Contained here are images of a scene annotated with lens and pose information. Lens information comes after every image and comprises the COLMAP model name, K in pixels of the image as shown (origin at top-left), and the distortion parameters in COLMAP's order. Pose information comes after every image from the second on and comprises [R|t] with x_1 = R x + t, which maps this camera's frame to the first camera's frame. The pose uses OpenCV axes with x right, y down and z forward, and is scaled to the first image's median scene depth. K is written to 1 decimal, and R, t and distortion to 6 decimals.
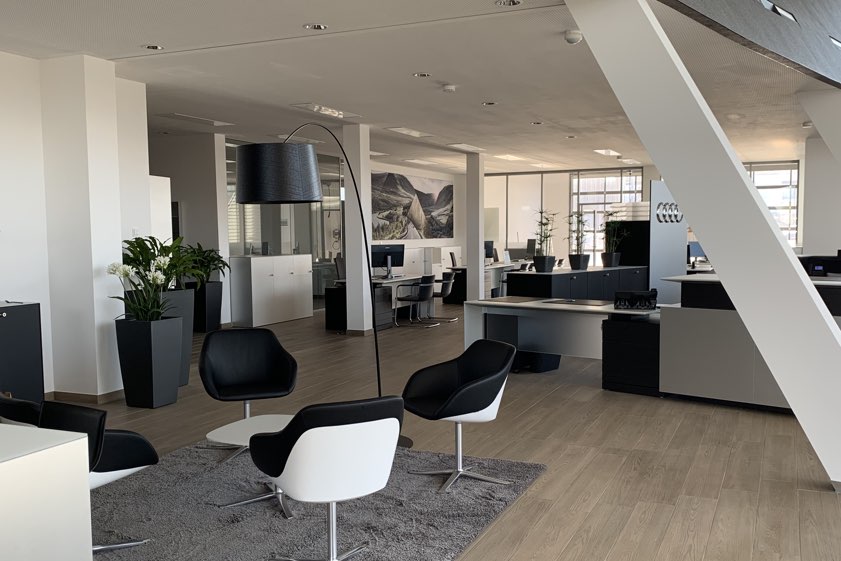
lens RADIAL K [[772.6, 0, 420.5], [0, 772.6, 280.5], [0, 0, 1]] dist [0.017853, -0.001648]
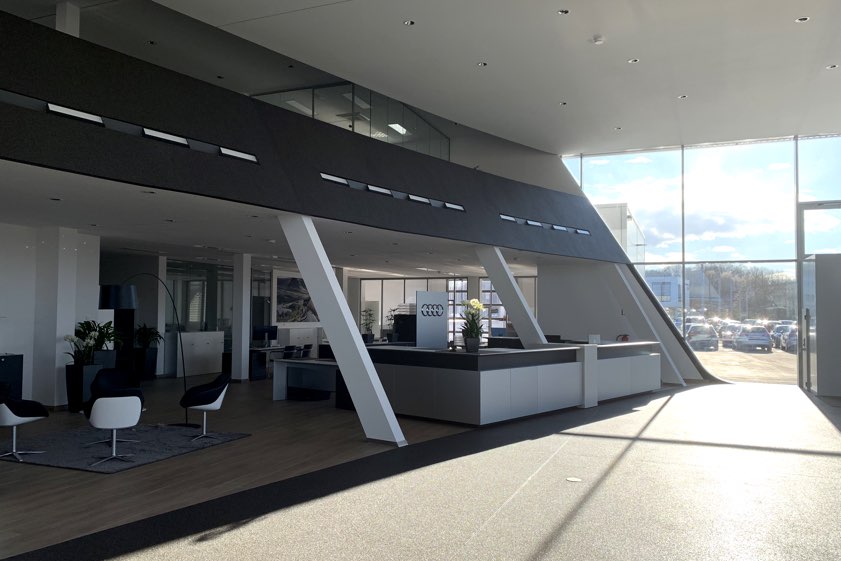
lens RADIAL K [[650.0, 0, 420.5], [0, 650.0, 280.5], [0, 0, 1]] dist [0.005229, -0.003195]
pose [[0.999349, 0.020478, 0.029701, 0.238804], [-0.016988, 0.993410, -0.113345, 0.006561], [-0.031826, 0.112767, 0.993112, -0.356762]]
